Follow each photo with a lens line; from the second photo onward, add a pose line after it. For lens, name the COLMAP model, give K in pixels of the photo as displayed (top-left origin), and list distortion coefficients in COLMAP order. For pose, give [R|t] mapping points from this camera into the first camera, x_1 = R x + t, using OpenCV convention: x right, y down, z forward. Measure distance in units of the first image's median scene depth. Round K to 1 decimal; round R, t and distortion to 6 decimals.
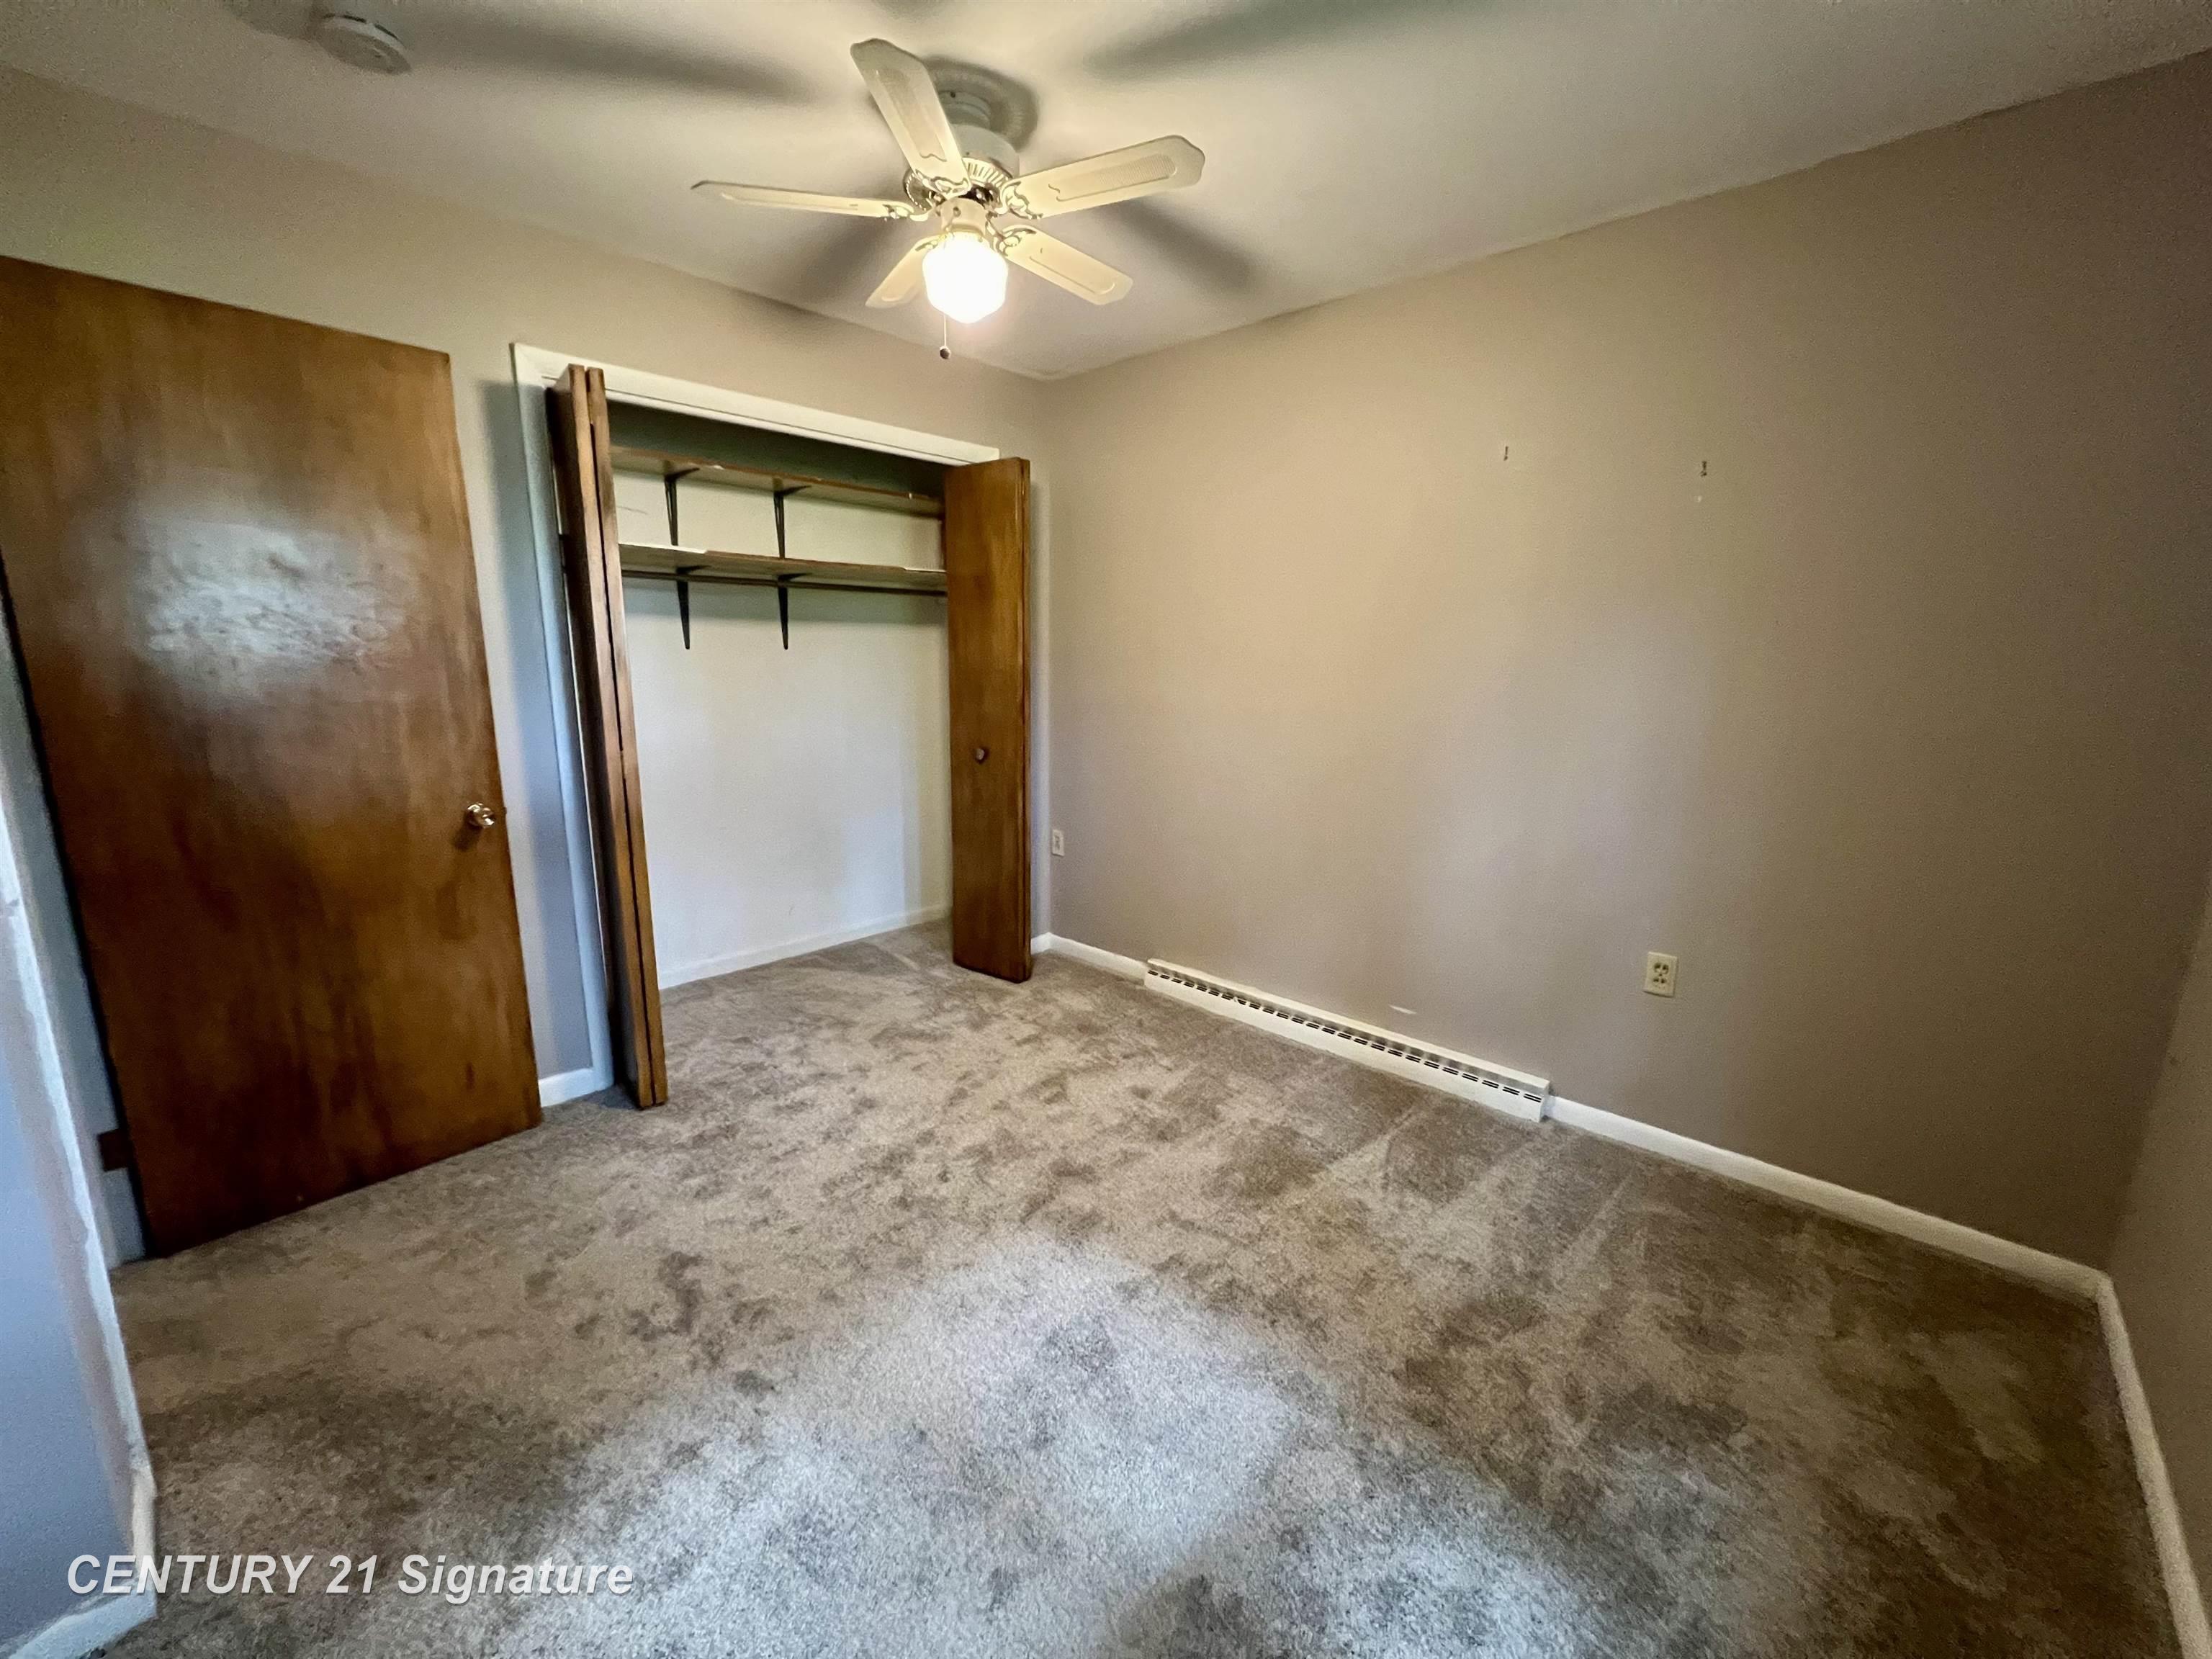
lens RADIAL K [[894.0, 0, 1106.2], [0, 894.0, 829.8], [0, 0, 1]] dist [0.002430, 0.000273]
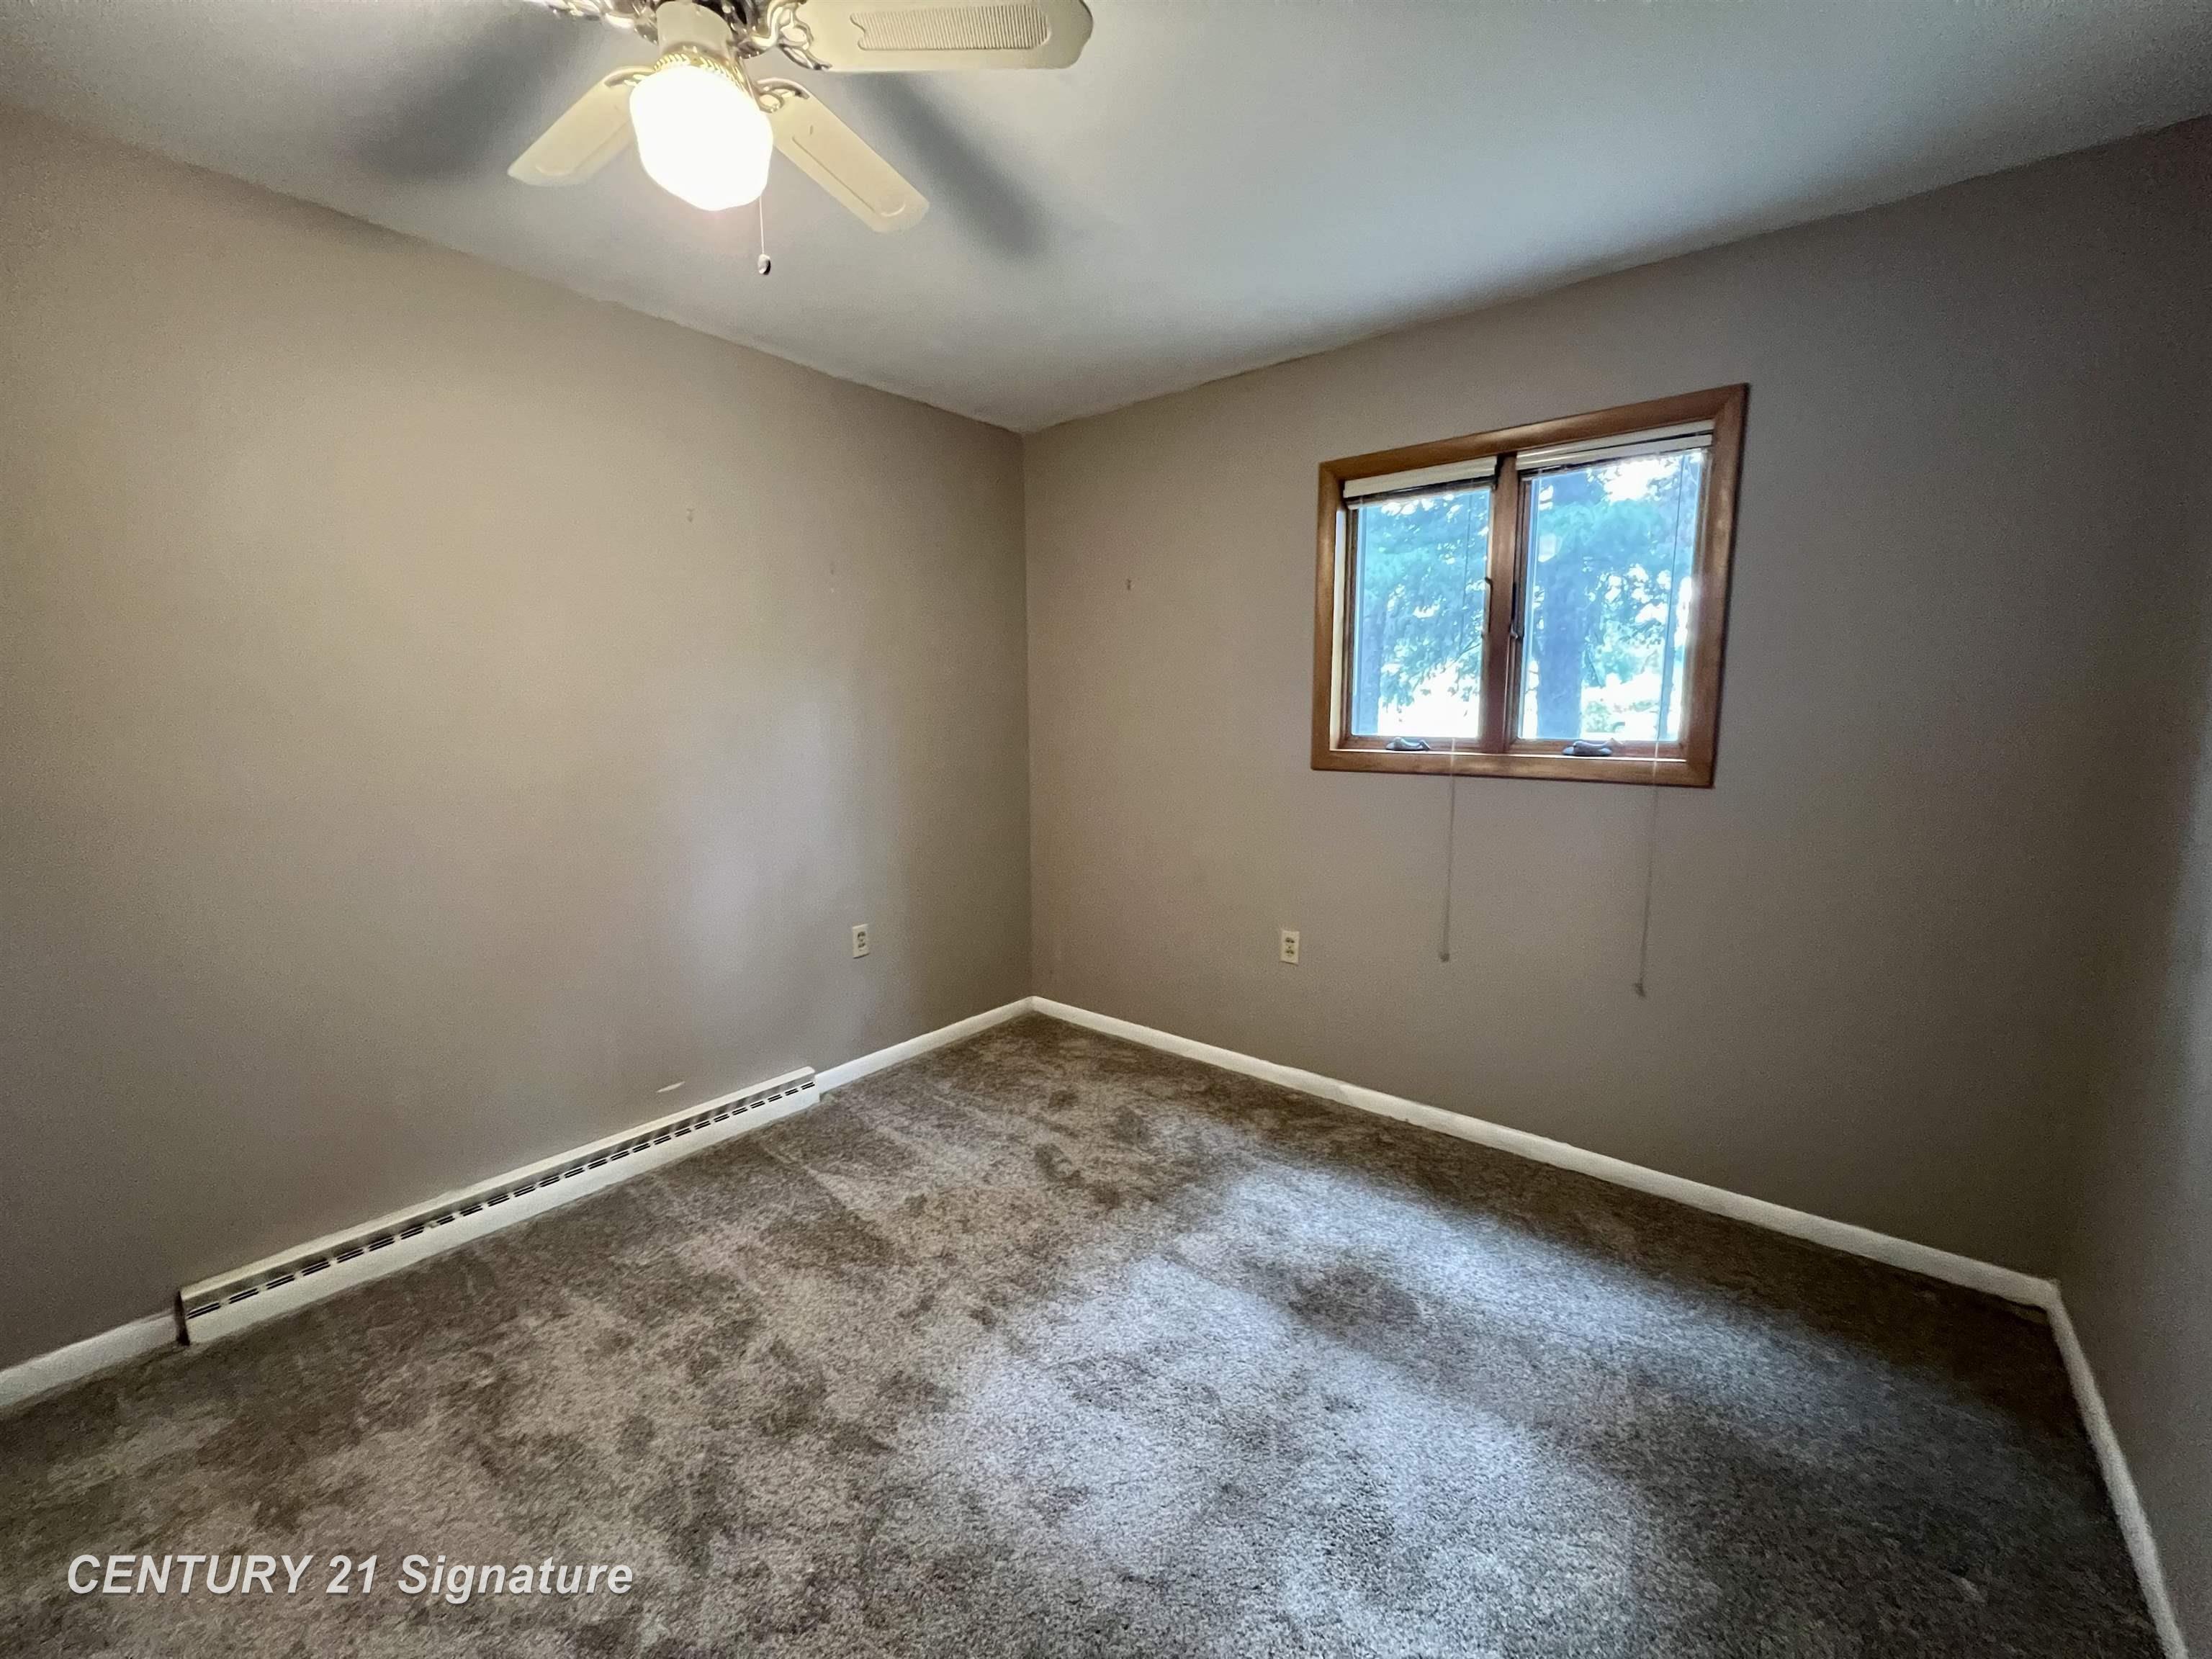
lens RADIAL K [[894.0, 0, 1104.8], [0, 894.0, 828.0], [0, 0, 1]] dist [0.002430, 0.000273]
pose [[-0.070453, -0.151954, 0.985873, -0.693202], [0.192976, 0.967582, 0.162925, -0.147358], [-0.978671, 0.201728, -0.038846, 0.661734]]
